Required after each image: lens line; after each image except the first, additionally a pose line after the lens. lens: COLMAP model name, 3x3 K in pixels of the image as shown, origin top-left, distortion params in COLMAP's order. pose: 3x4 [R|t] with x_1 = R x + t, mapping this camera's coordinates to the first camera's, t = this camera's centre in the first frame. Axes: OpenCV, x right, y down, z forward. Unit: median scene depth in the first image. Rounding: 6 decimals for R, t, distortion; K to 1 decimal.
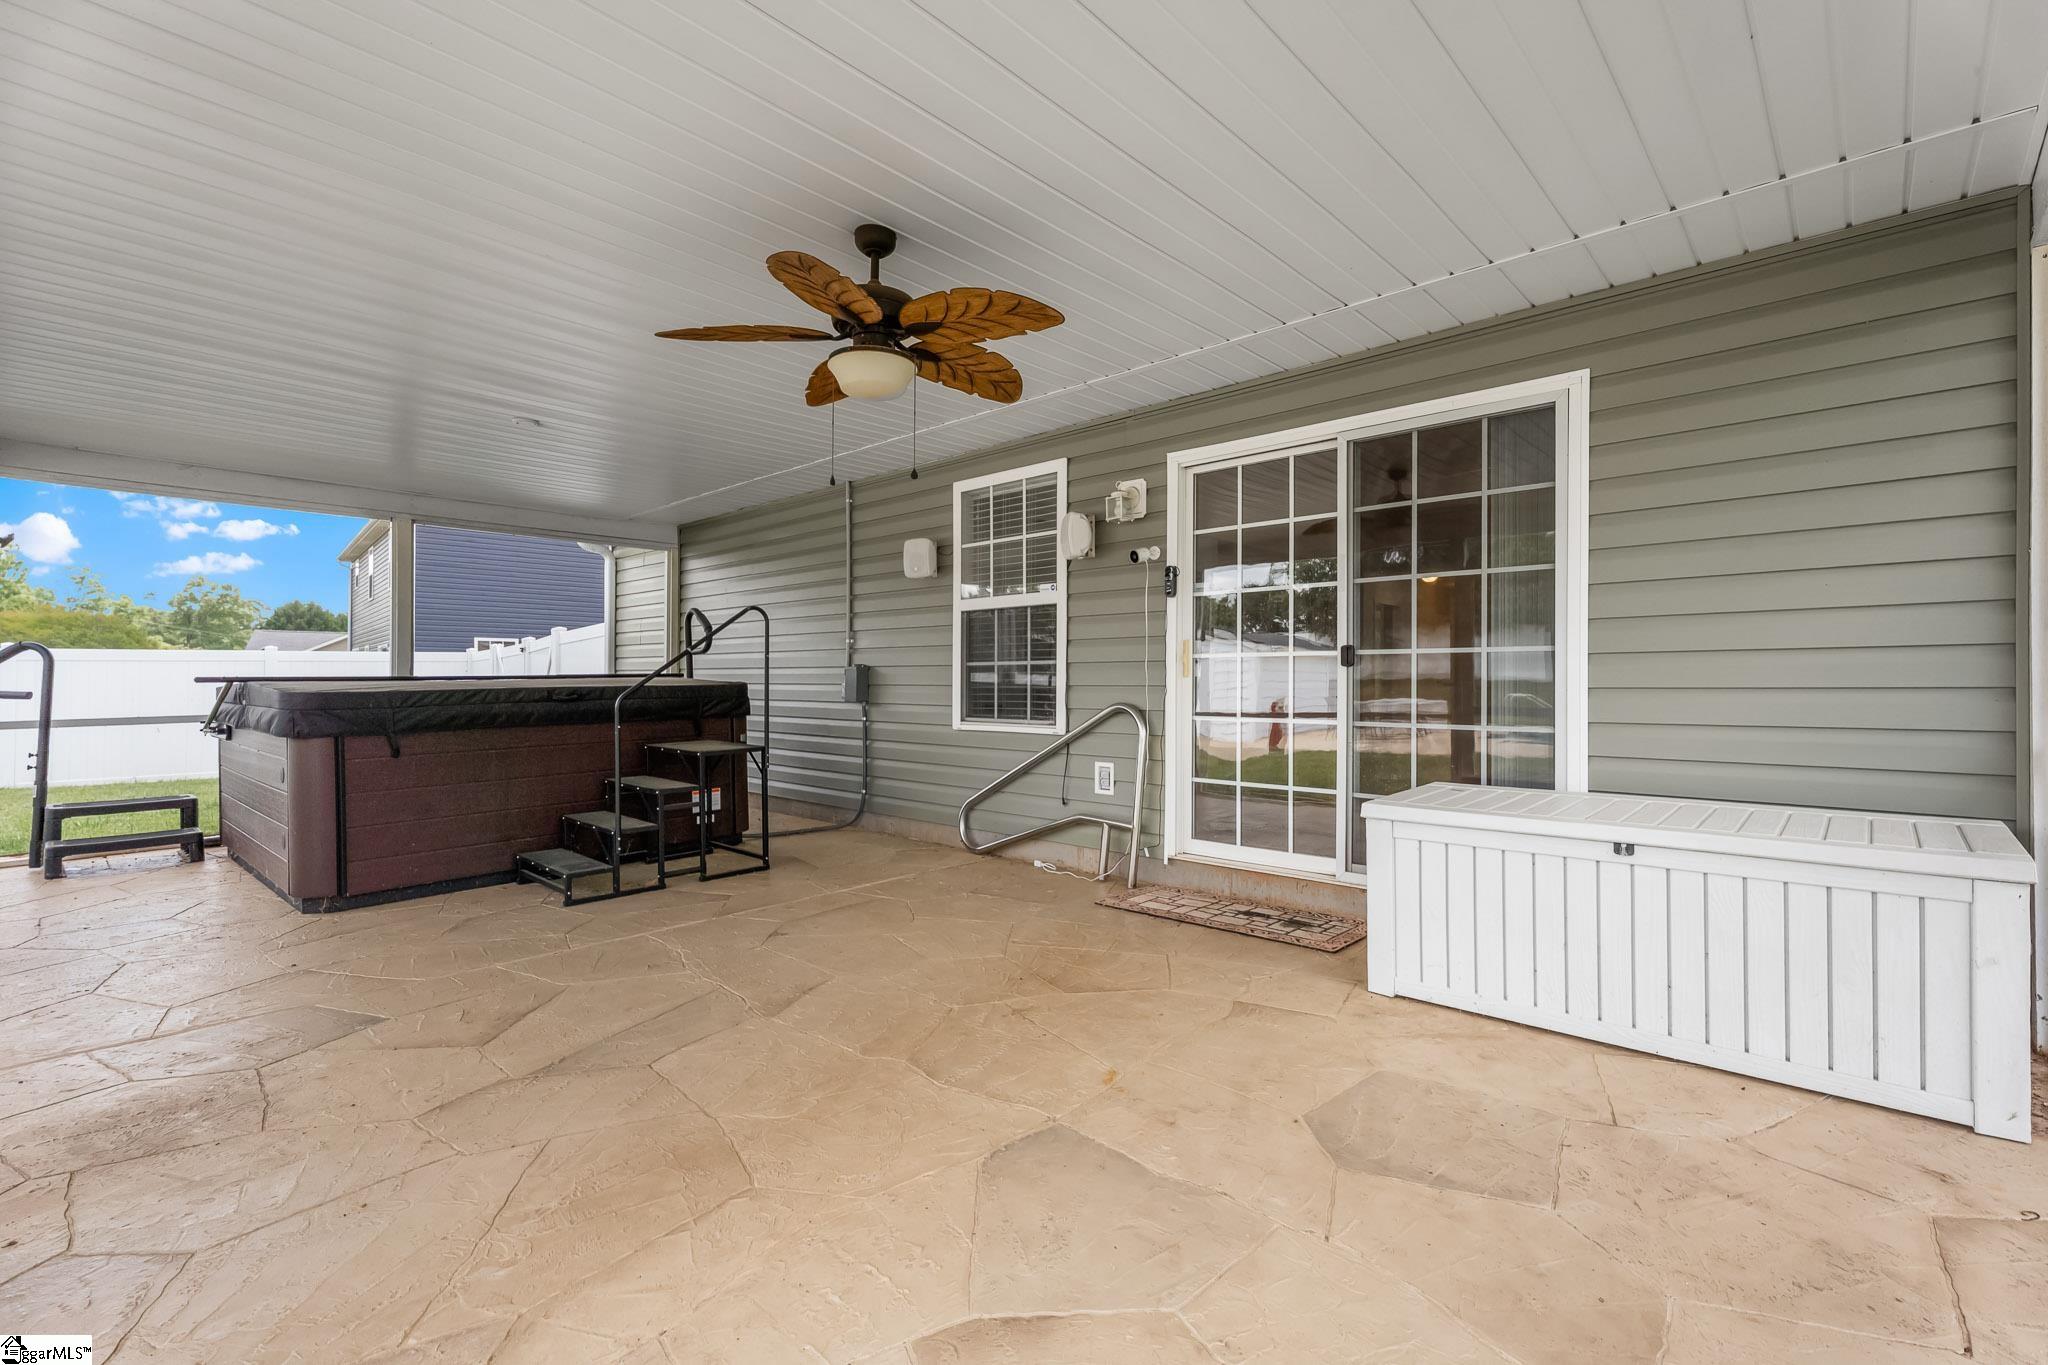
lens RADIAL K [[921.2, 0, 1015.9], [0, 921.2, 680.5], [0, 0, 1]] dist [0.001231, -0.000063]
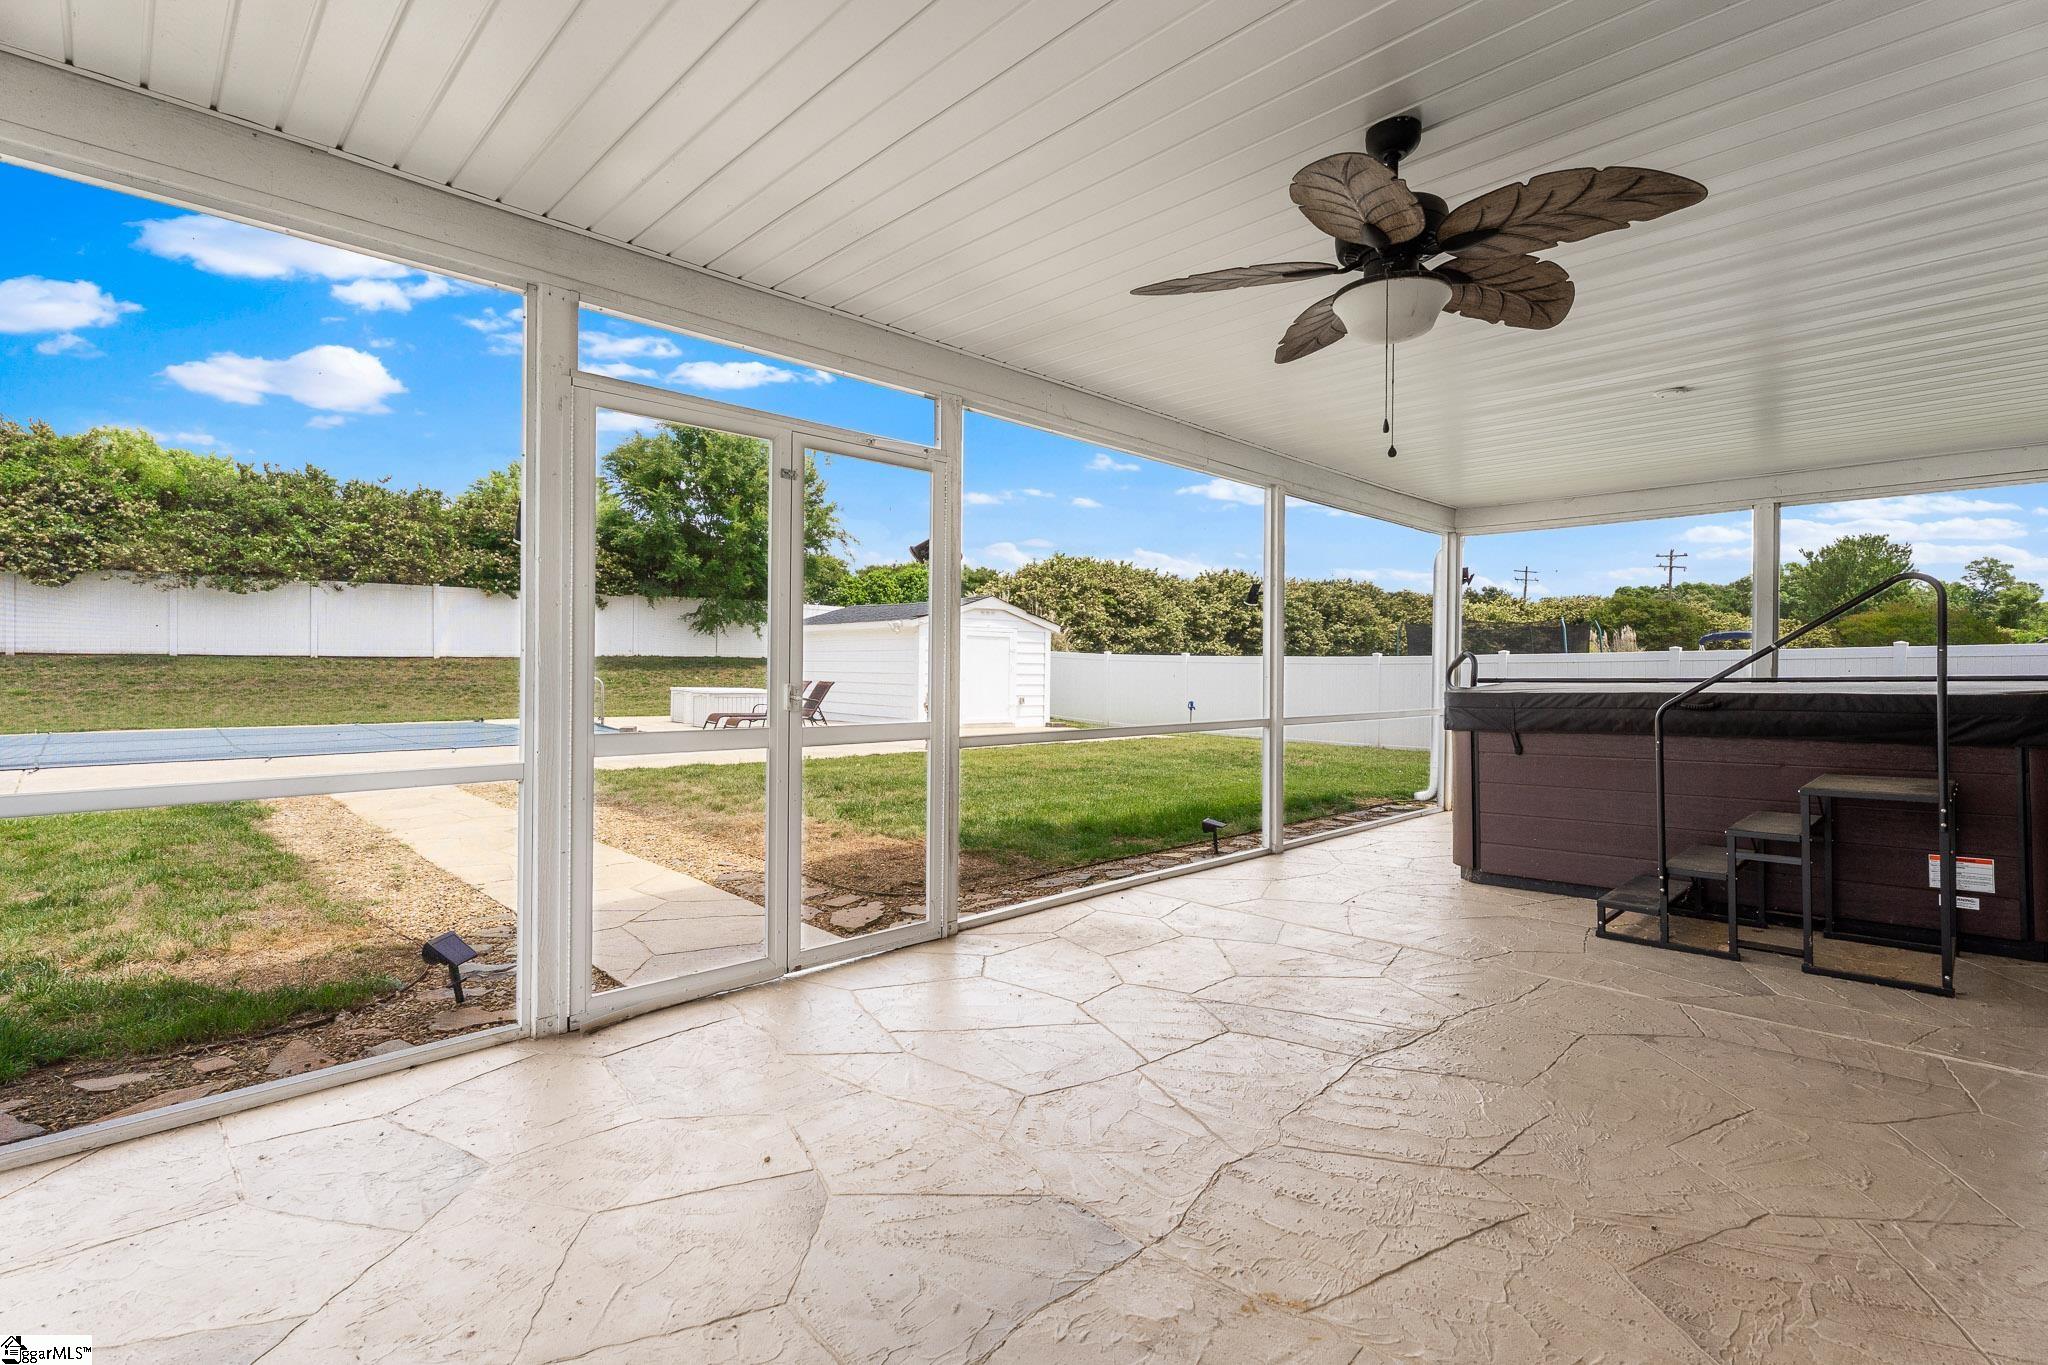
lens RADIAL K [[921.2, 0, 1016.5], [0, 921.2, 669.7], [0, 0, 1]] dist [0.001231, -0.000063]
pose [[-0.039185, -0.002636, -0.999228, 0.409914], [-0.004709, 0.999986, -0.002454, -0.009597], [0.999221, 0.004609, -0.039197, 0.443974]]
